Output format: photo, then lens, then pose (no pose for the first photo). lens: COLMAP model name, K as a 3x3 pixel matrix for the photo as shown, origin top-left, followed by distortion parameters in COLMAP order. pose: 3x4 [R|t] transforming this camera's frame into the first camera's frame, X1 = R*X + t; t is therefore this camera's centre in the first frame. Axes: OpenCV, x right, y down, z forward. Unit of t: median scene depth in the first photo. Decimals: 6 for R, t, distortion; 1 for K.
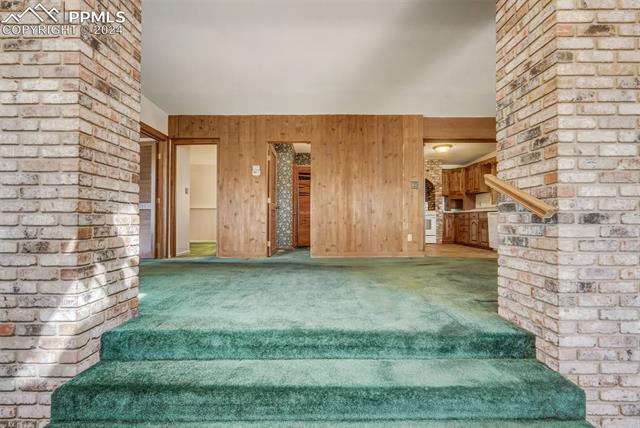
lens RADIAL K [[293.5, 0, 320.6], [0, 293.5, 216.6], [0, 0, 1]] dist [-0.004094, 0.001532]
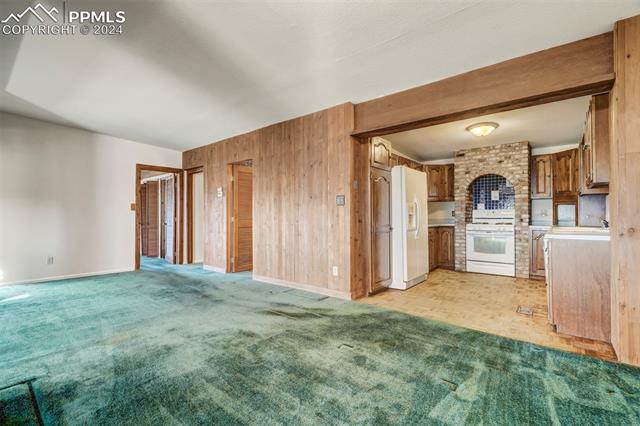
lens RADIAL K [[293.5, 0, 317.9], [0, 293.5, 213.8], [0, 0, 1]] dist [-0.004094, 0.001532]
pose [[0.767651, -0.005407, -0.640845, 0.747403], [0.008007, 0.999967, 0.001154, -0.074869], [0.640818, -0.006017, 0.767669, 0.397962]]
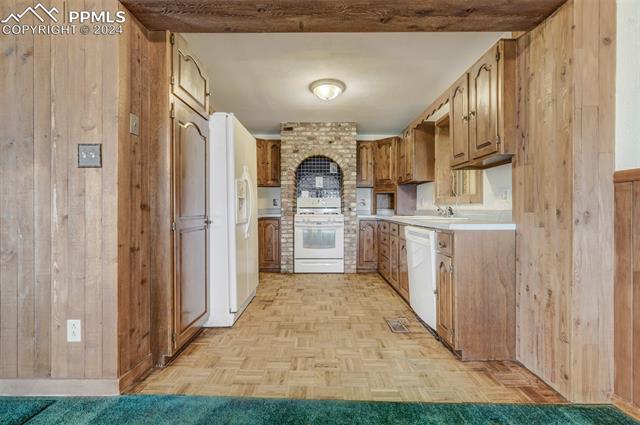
lens RADIAL K [[293.5, 0, 320.5], [0, 293.5, 209.2], [0, 0, 1]] dist [-0.004094, 0.001532]
pose [[0.999975, 0.001988, -0.006713, 0.557631], [-0.001919, 0.999945, 0.010294, -0.055915], [0.006733, -0.010281, 0.999924, 0.700371]]
